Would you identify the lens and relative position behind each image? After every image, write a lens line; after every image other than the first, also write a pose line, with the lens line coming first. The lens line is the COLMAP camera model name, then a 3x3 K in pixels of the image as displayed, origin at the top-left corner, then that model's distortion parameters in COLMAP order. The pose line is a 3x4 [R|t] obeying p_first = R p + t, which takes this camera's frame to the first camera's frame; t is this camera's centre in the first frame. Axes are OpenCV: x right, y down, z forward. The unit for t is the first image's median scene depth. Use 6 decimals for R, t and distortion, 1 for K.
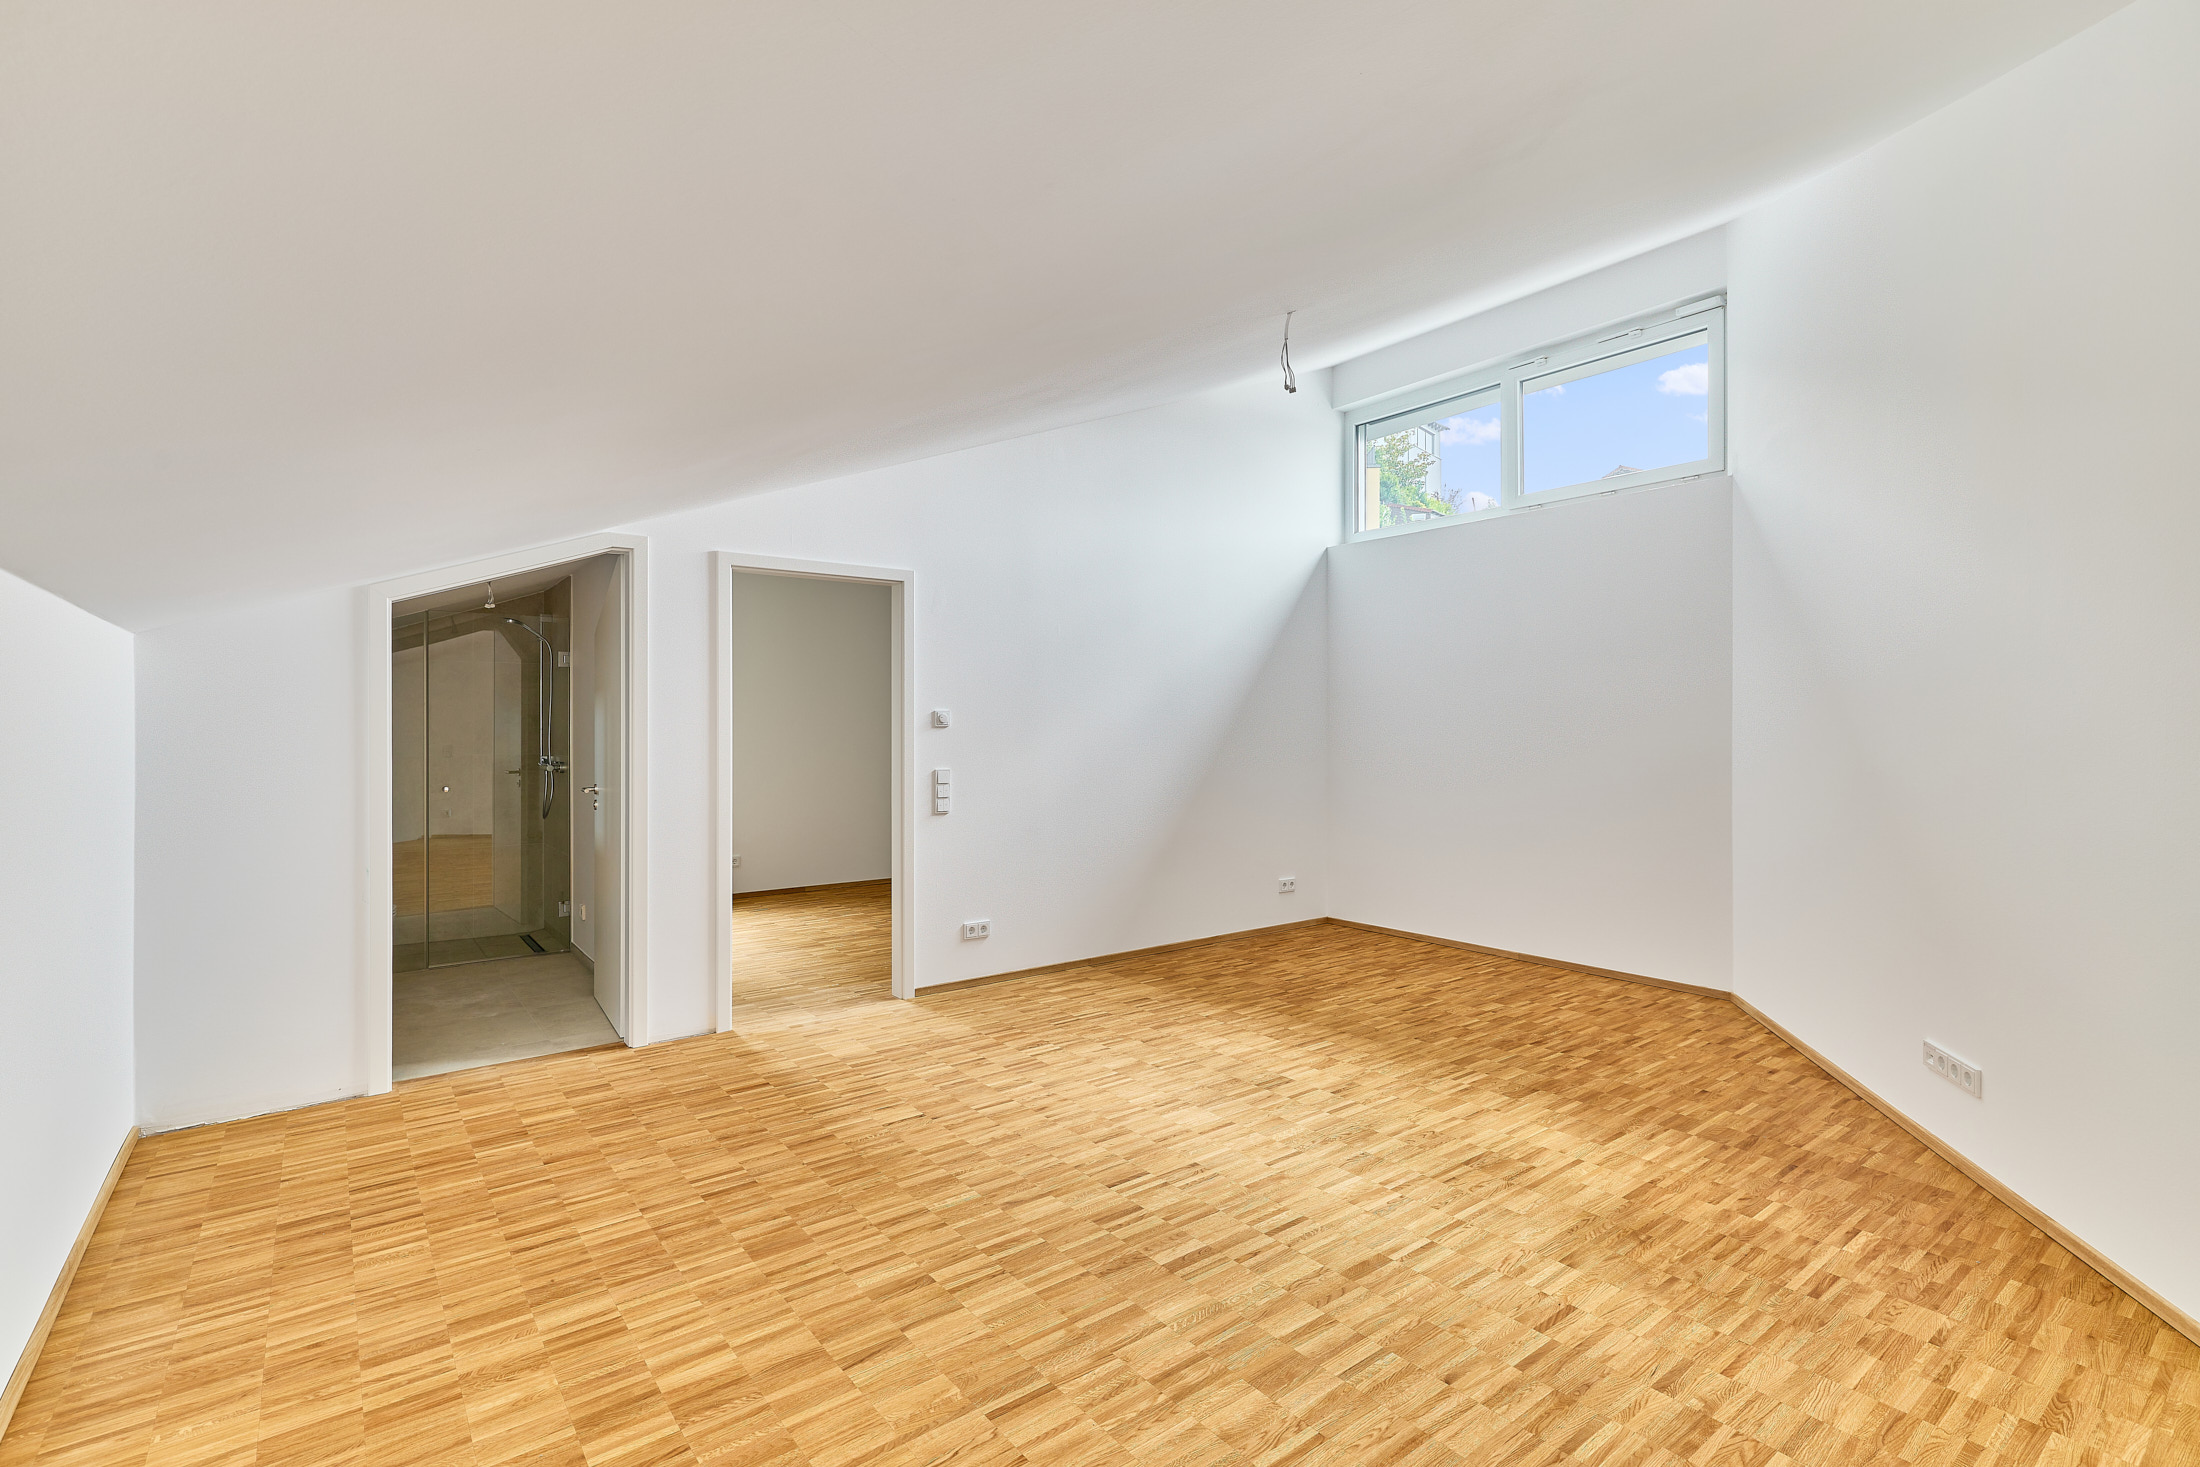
lens RADIAL K [[992.6, 0, 1101.9], [0, 992.6, 723.3], [0, 0, 1]] dist [0.004382, 0.000306]
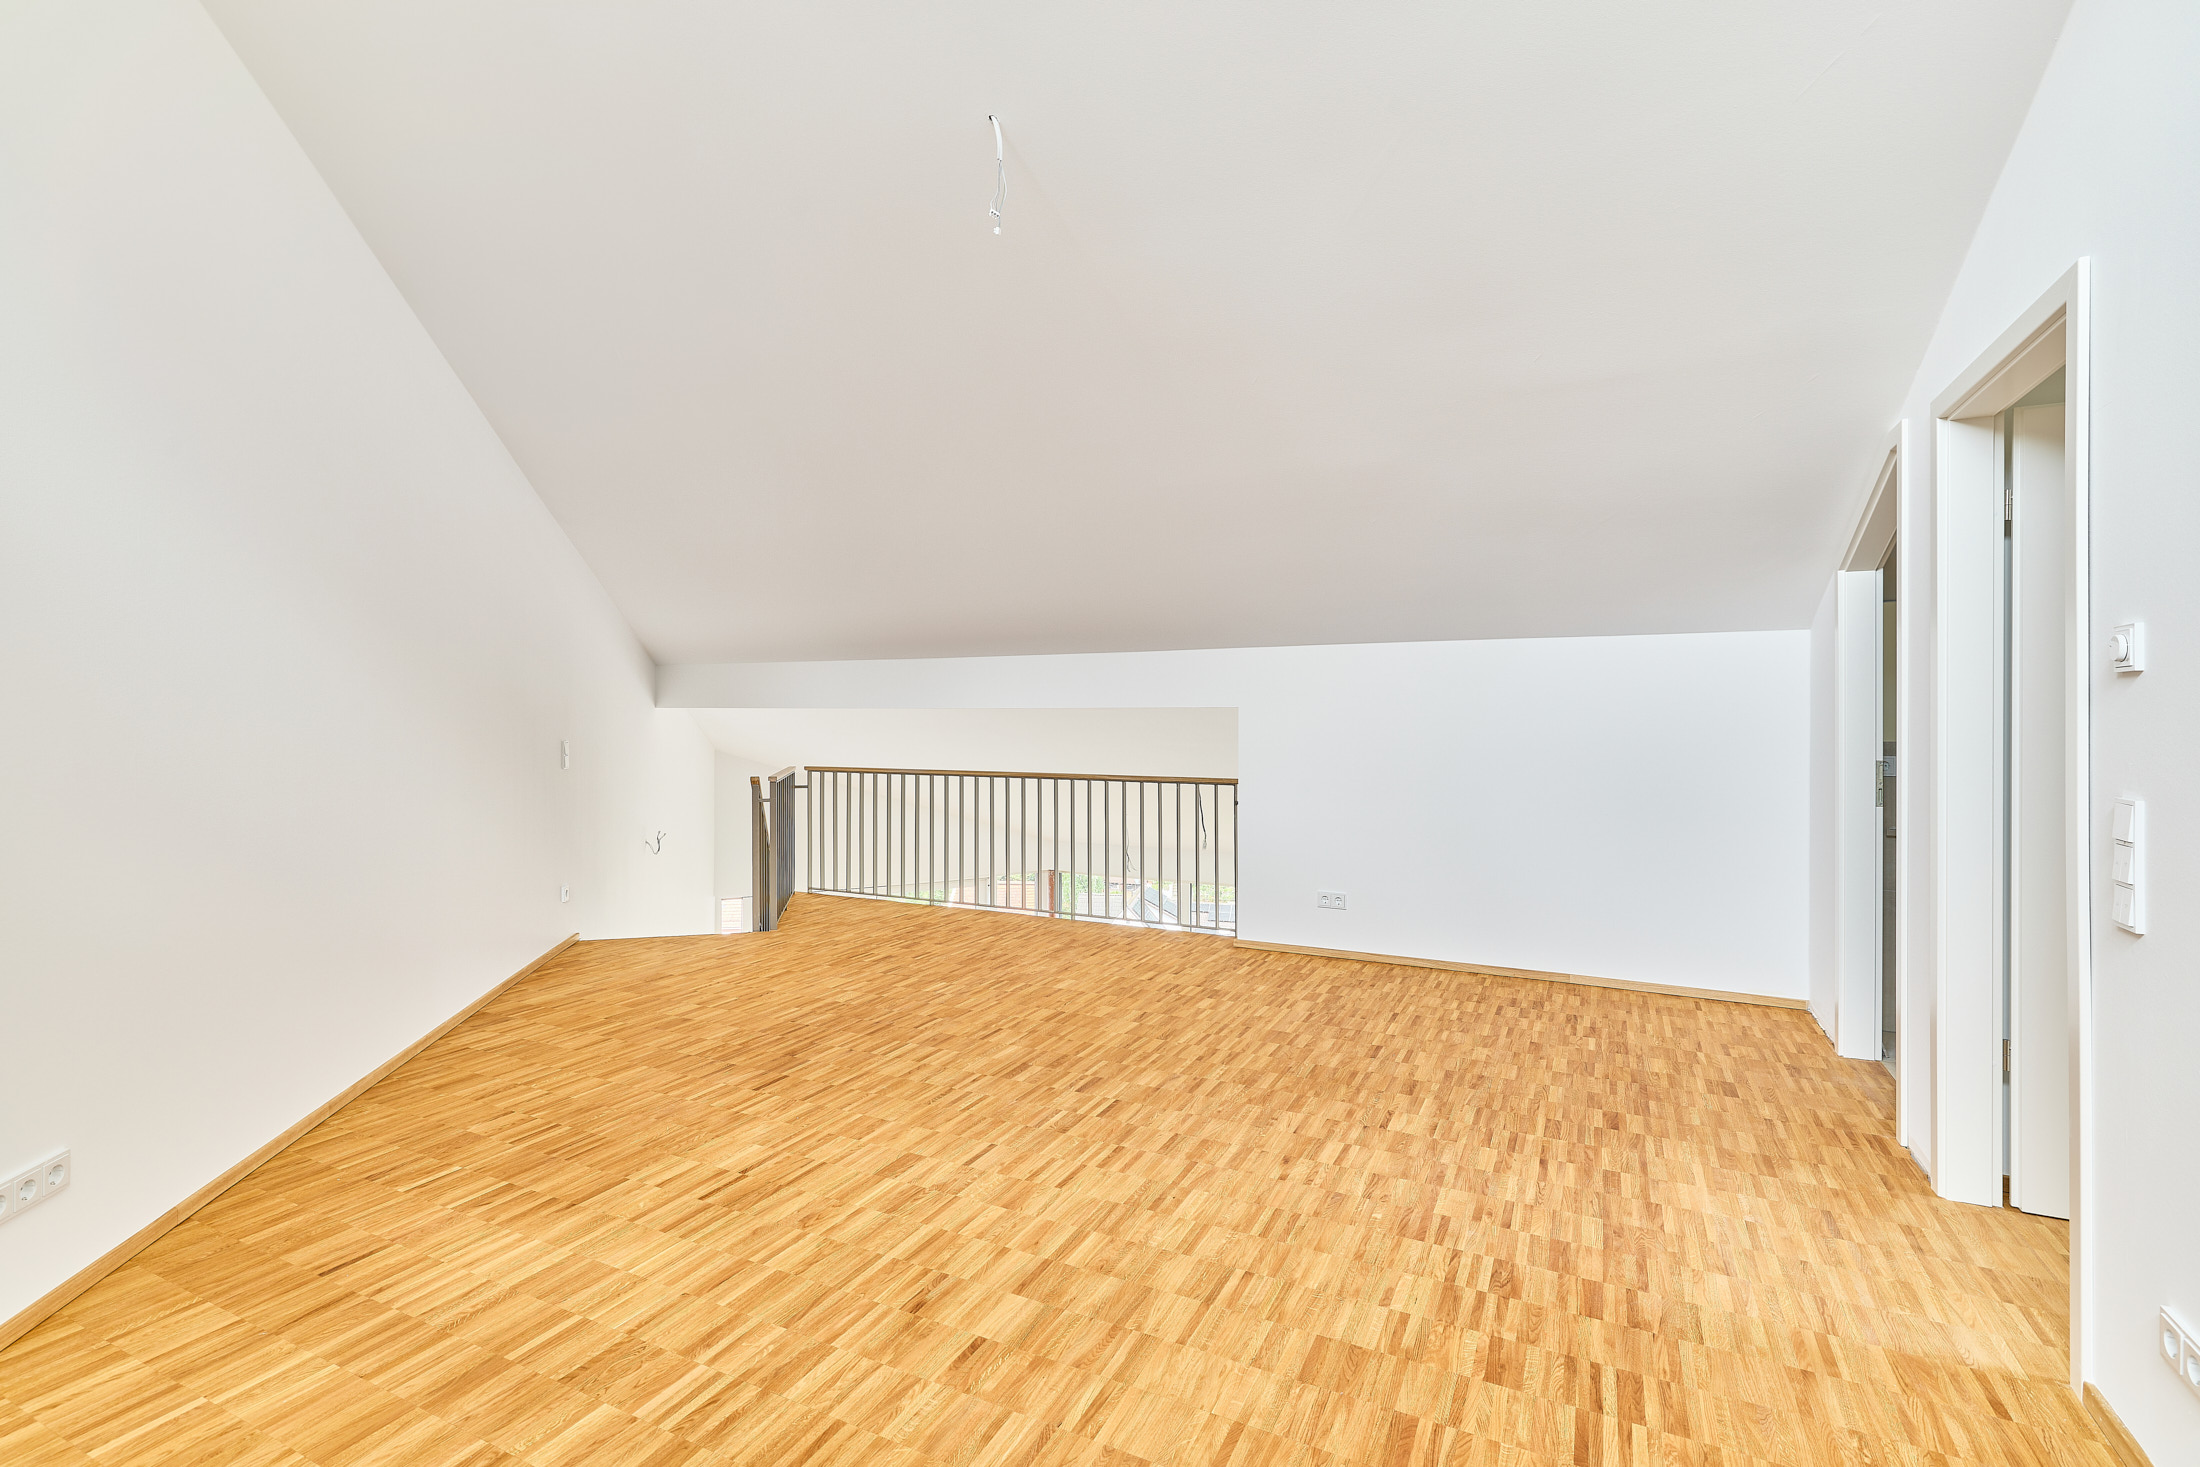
lens RADIAL K [[992.6, 0, 1097.4], [0, 992.6, 728.7], [0, 0, 1]] dist [0.004382, 0.000306]
pose [[-0.896953, 0.003442, -0.442113, 0.516947], [-0.000685, 0.999958, 0.009173, 0.032798], [0.442126, 0.008530, -0.896913, 1.963093]]
